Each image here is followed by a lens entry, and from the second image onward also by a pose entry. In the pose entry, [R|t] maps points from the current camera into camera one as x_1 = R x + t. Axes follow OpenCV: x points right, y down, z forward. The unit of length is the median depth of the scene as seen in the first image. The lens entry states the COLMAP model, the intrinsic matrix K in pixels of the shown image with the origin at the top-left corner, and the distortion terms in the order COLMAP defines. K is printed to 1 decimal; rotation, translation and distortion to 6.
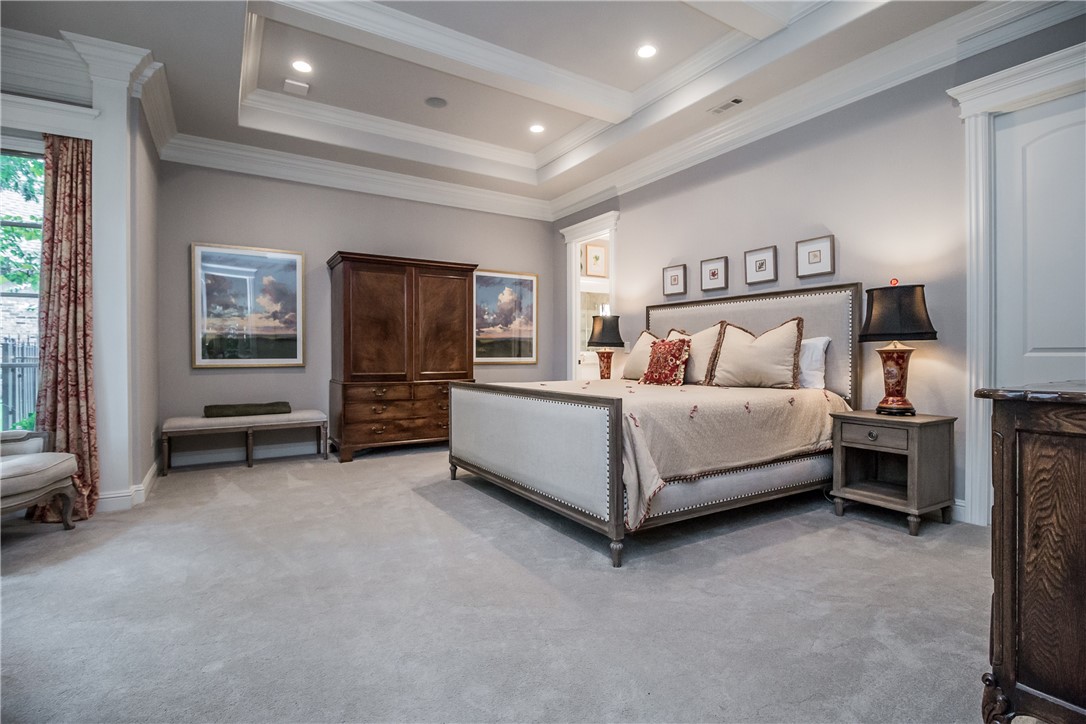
lens RADIAL K [[515.5, 0, 542.5], [0, 515.5, 356.4], [0, 0, 1]] dist [-0.006023, -0.000714]
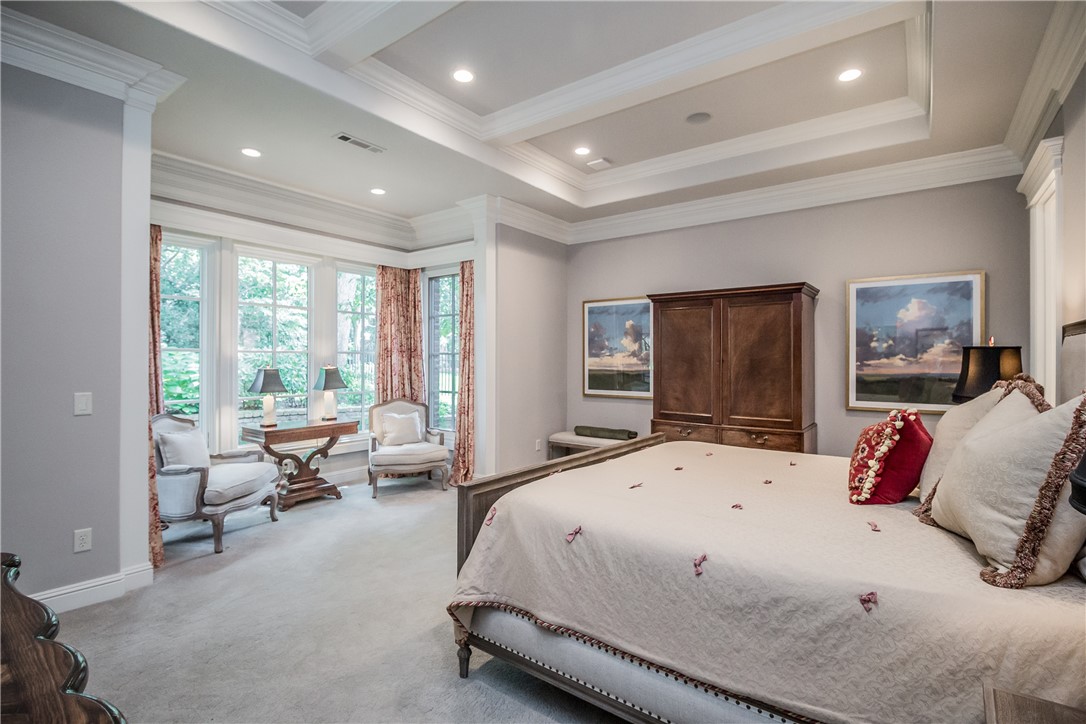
lens RADIAL K [[515.5, 0, 542.7], [0, 515.5, 360.7], [0, 0, 1]] dist [-0.006023, -0.000714]
pose [[0.363293, 0.002203, -0.931672, 0.483026], [-0.009785, 0.999951, -0.001451, -0.060814], [0.931623, 0.009644, 0.363297, 0.388142]]
